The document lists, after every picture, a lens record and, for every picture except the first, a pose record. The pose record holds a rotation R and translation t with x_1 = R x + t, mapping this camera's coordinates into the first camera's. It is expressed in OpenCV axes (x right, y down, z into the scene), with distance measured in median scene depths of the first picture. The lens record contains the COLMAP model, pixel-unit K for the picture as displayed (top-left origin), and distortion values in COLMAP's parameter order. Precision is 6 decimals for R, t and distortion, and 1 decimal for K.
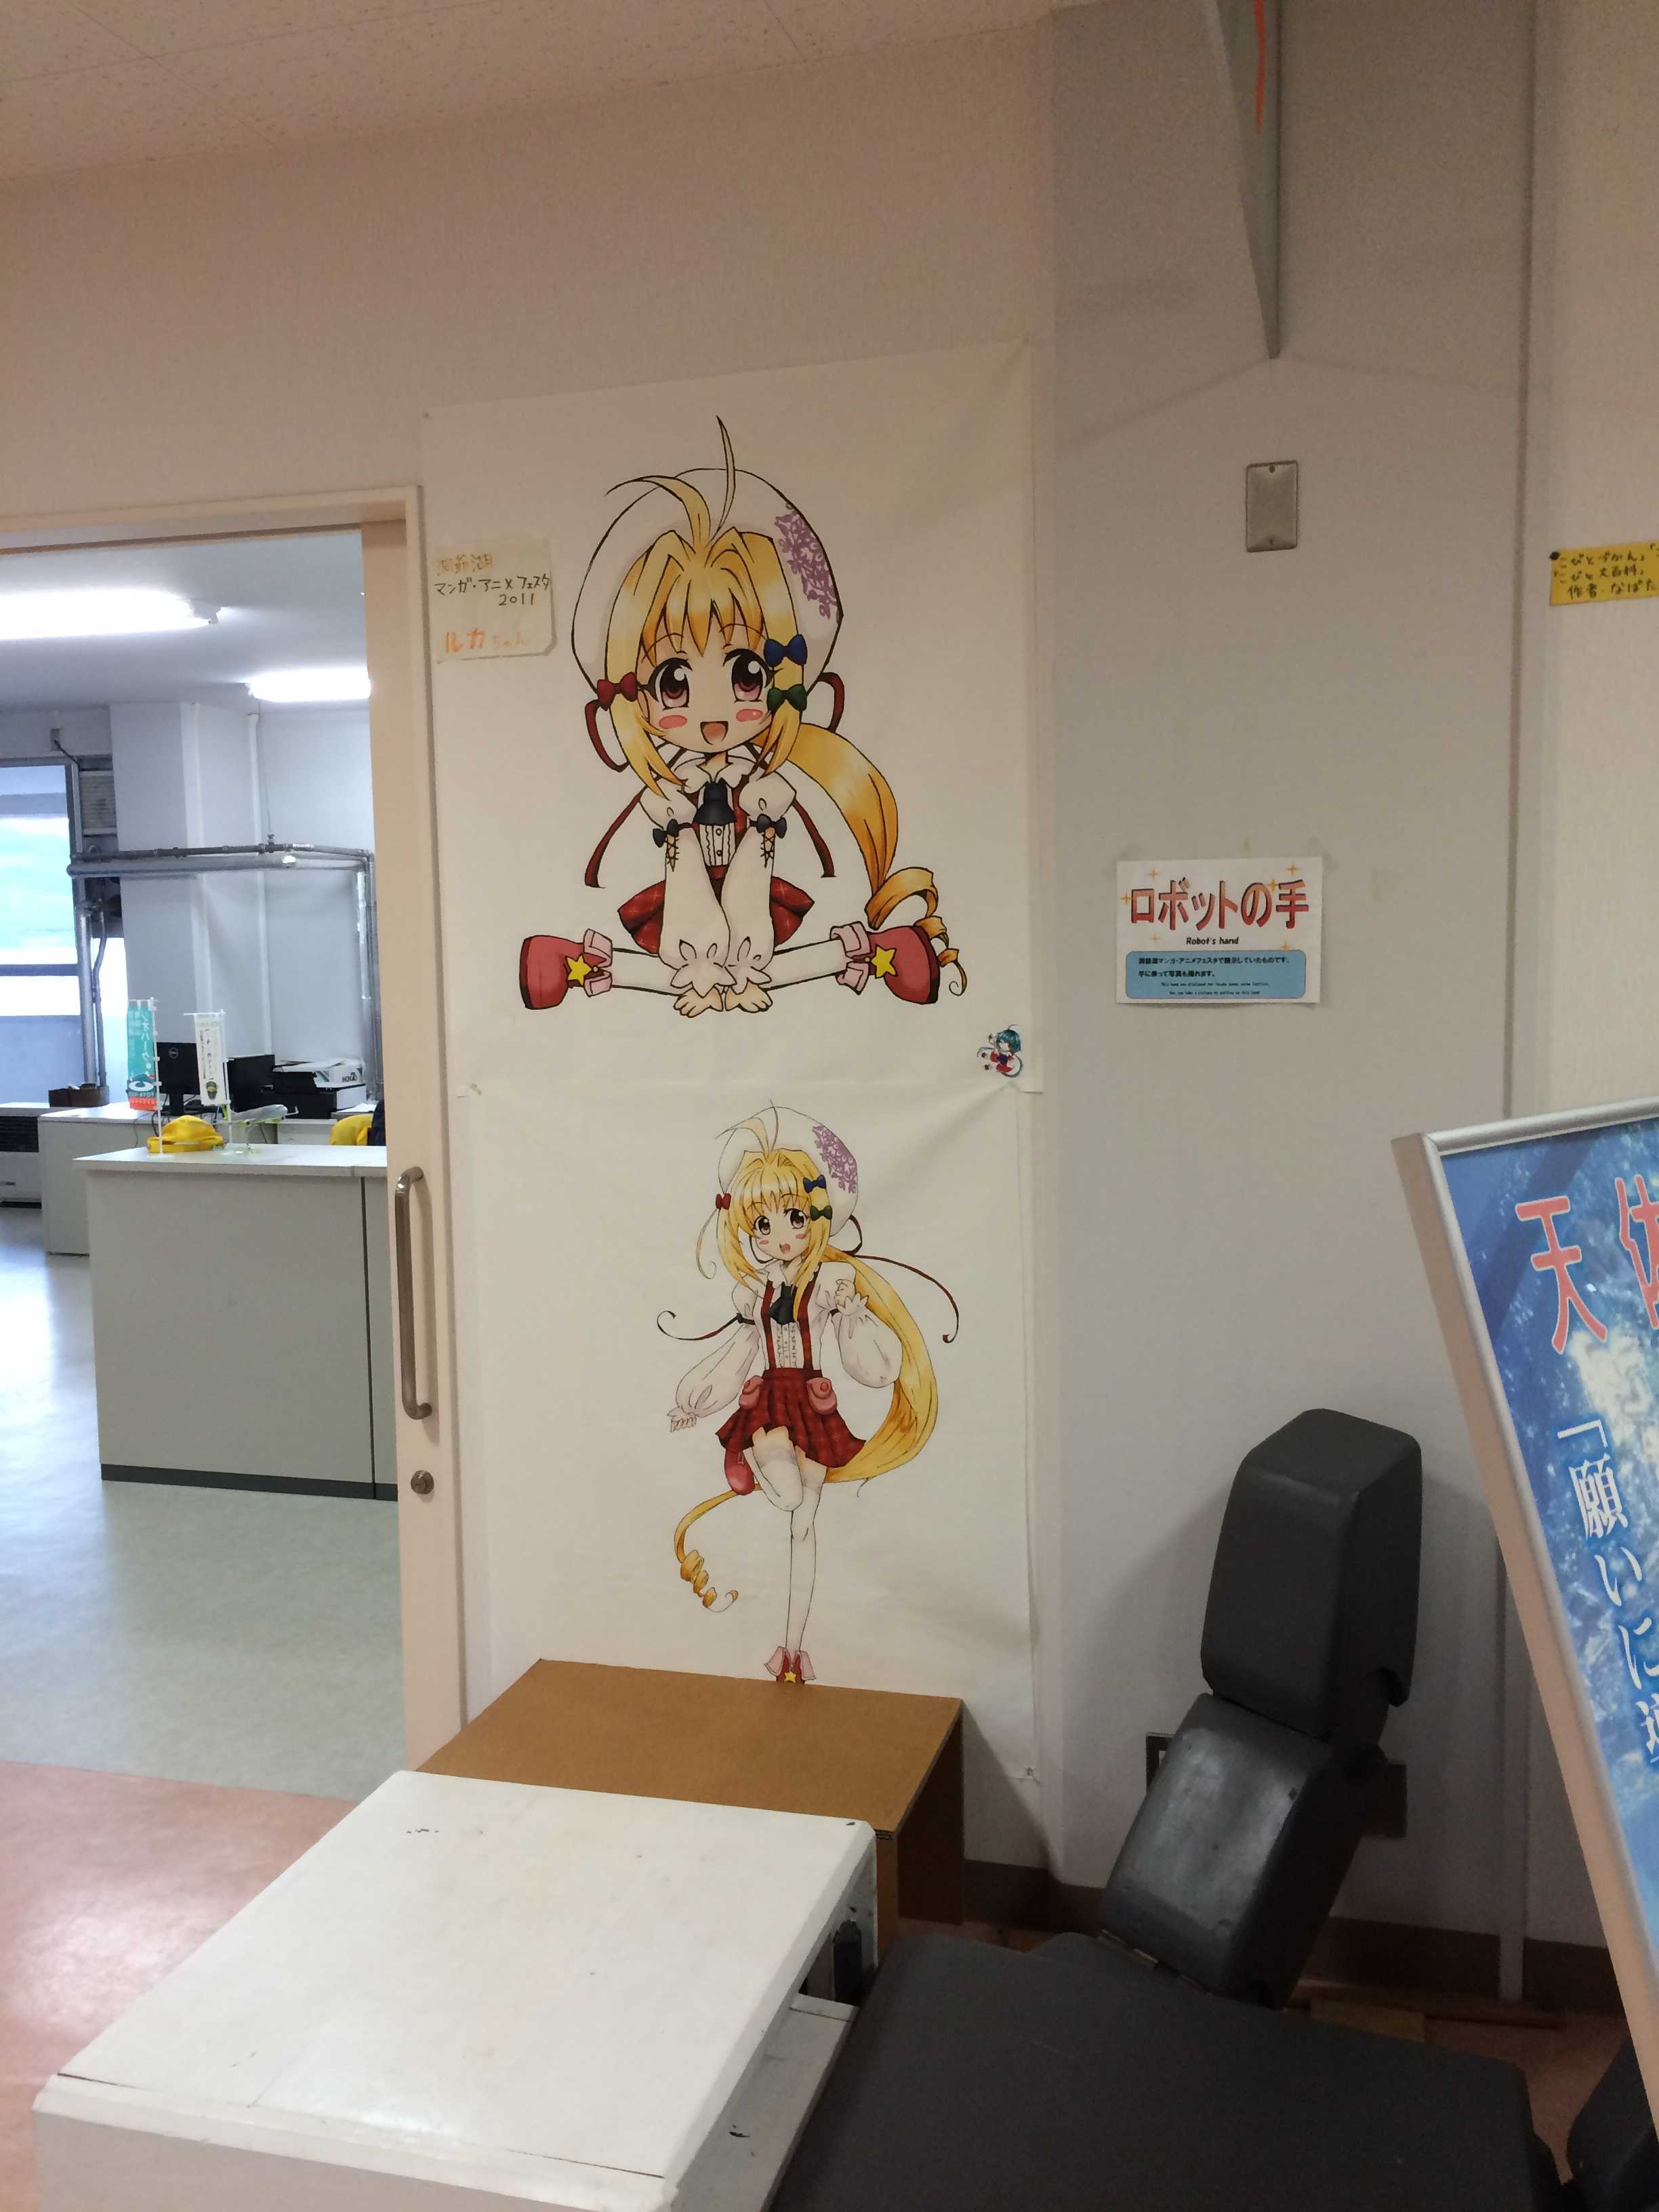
lens RADIAL K [[1886.6, 0, 838.8], [0, 1886.6, 1108.9], [0, 0, 1]] dist [0.074358, -0.101612]
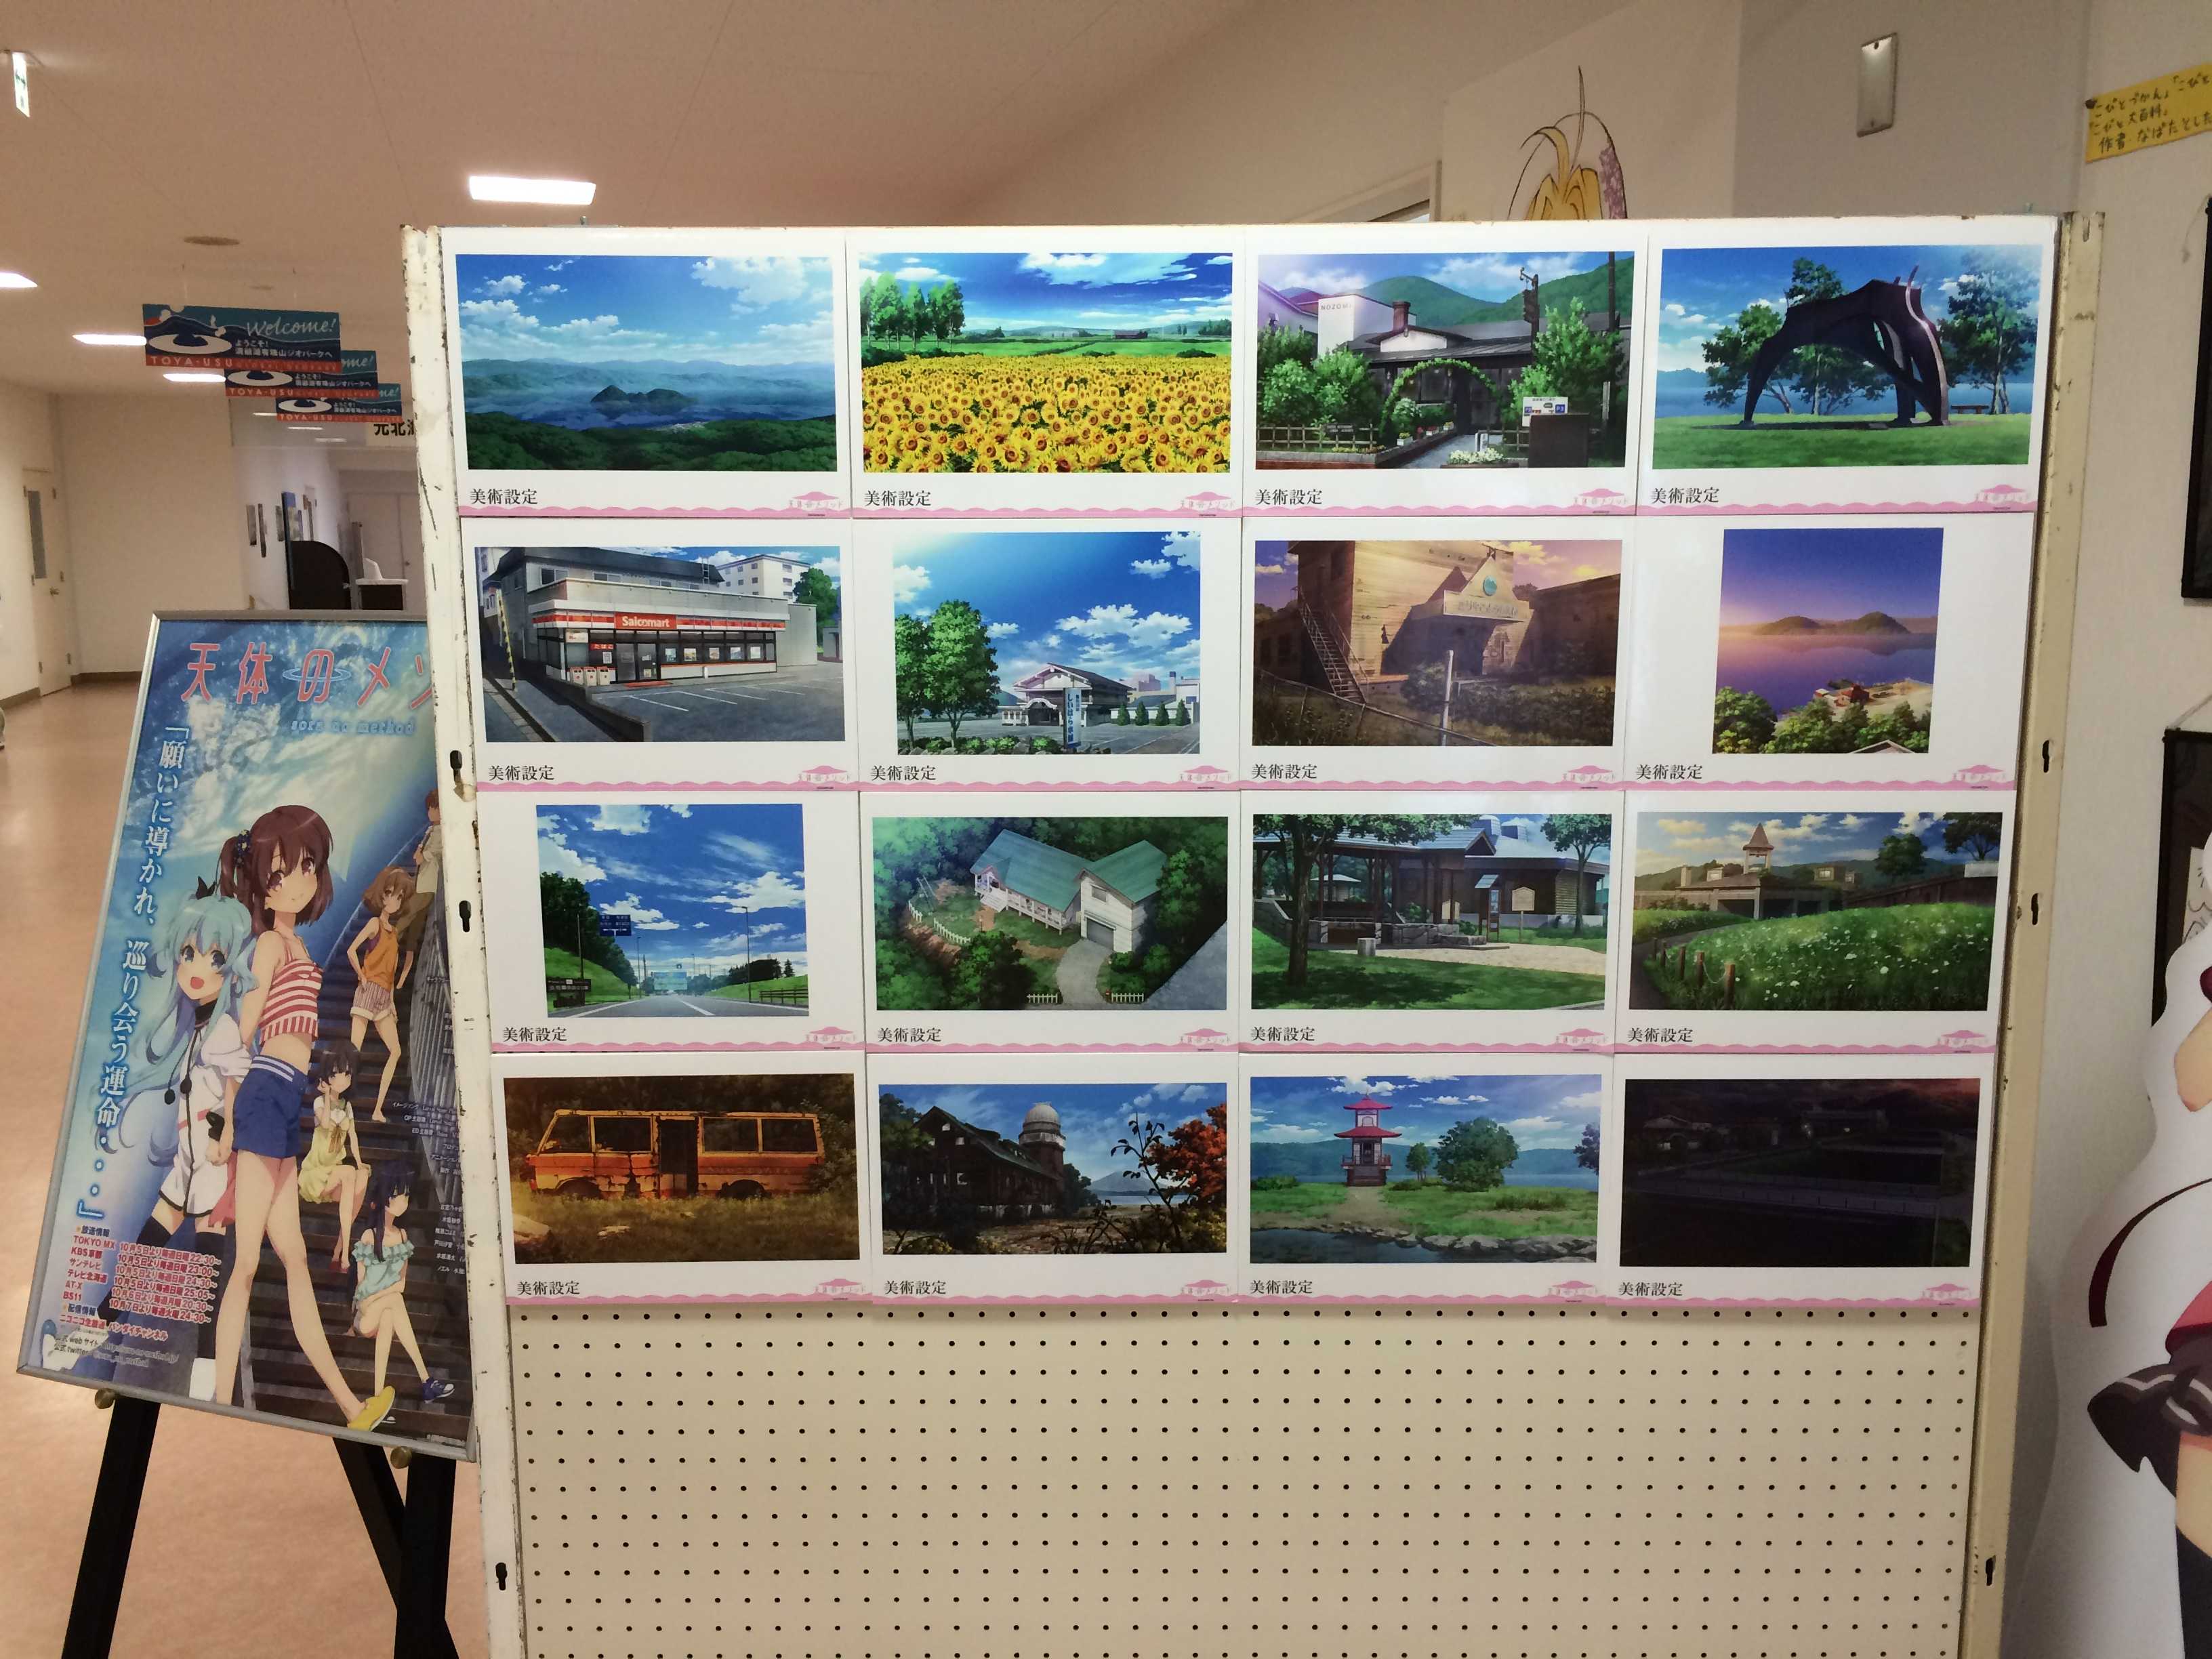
lens RADIAL K [[1886.6, 0, 1103.8], [0, 1886.6, 816.9], [0, 0, 1]] dist [0.074358, -0.101612]
pose [[0.555181, 0.143428, -0.819269, 0.875804], [-0.087479, 0.989625, 0.113972, -0.034069], [0.827116, 0.008394, 0.561968, 0.160091]]
